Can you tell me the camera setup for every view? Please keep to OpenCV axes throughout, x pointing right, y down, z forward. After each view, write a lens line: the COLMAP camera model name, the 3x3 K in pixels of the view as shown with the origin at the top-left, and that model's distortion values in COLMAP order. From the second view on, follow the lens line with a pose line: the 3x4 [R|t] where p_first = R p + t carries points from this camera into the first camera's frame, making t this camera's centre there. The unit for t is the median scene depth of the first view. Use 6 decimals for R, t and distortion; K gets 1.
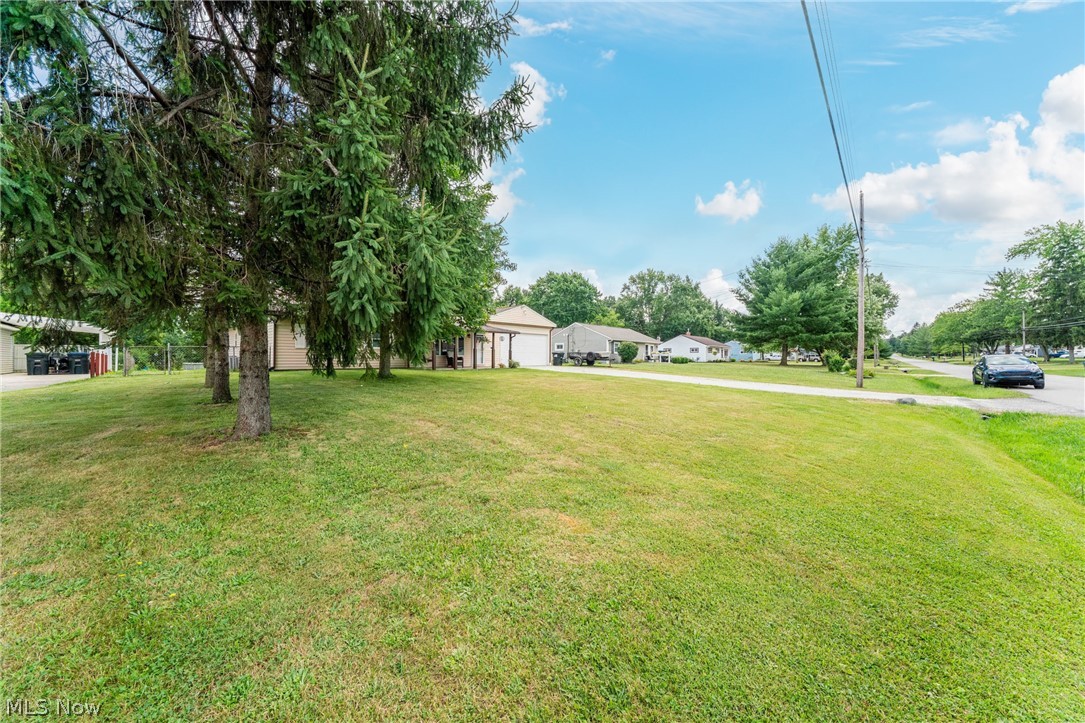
lens RADIAL K [[379.0, 0, 547.5], [0, 379.0, 360.4], [0, 0, 1]] dist [-0.009279, -0.000085]
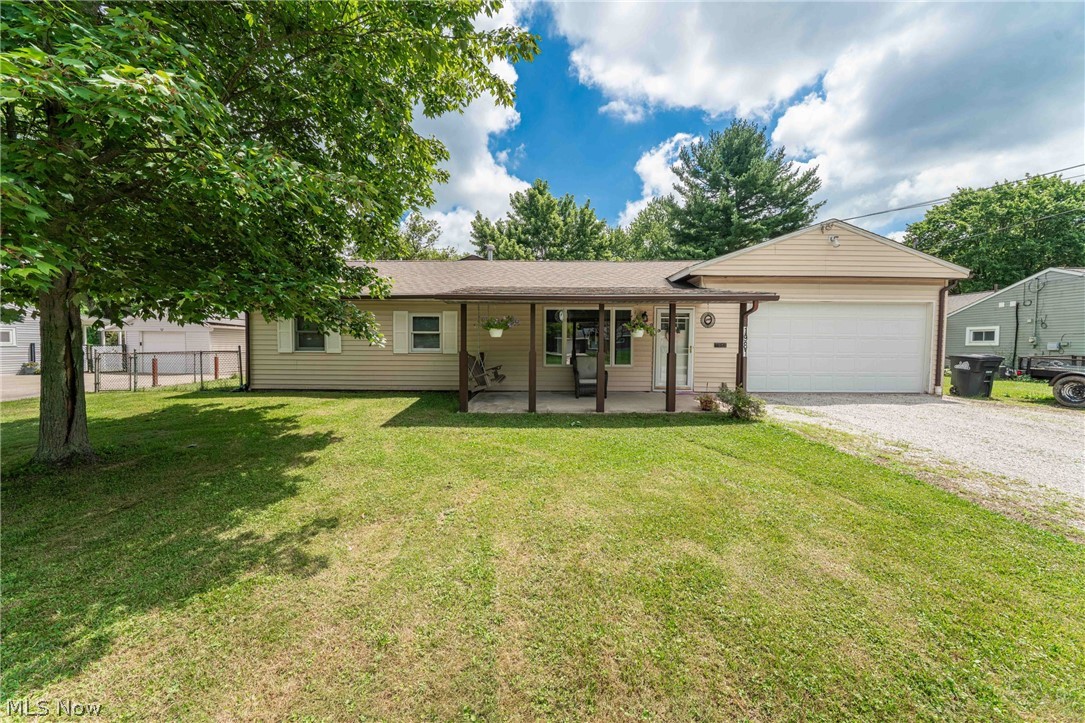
lens RADIAL K [[379.0, 0, 543.9], [0, 379.0, 361.1], [0, 0, 1]] dist [-0.009279, -0.000085]
pose [[0.672453, 0.027022, -0.739646, 0.017433], [-0.009692, 0.999569, 0.027707, -0.022008], [0.740076, -0.011462, 0.672425, 0.502690]]
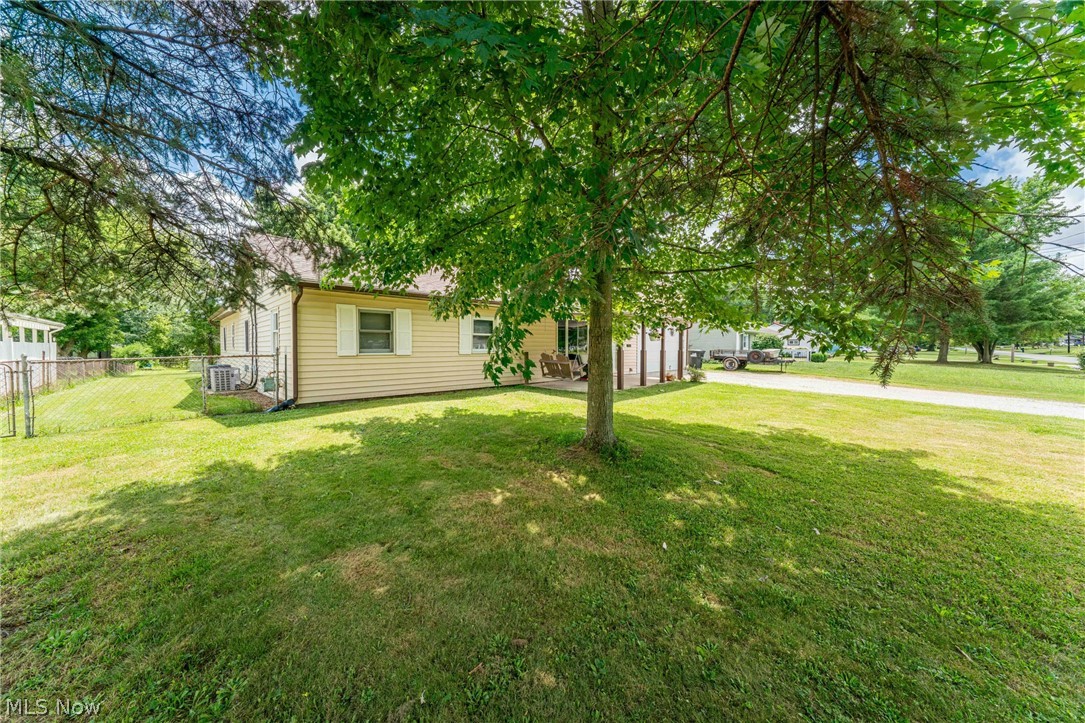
lens RADIAL K [[379.0, 0, 549.9], [0, 379.0, 359.3], [0, 0, 1]] dist [-0.009279, -0.000085]
pose [[0.999411, -0.001450, -0.034290, -0.213560], [0.002240, 0.999732, 0.023022, -0.021357], [0.034247, -0.023085, 0.999147, 0.295993]]
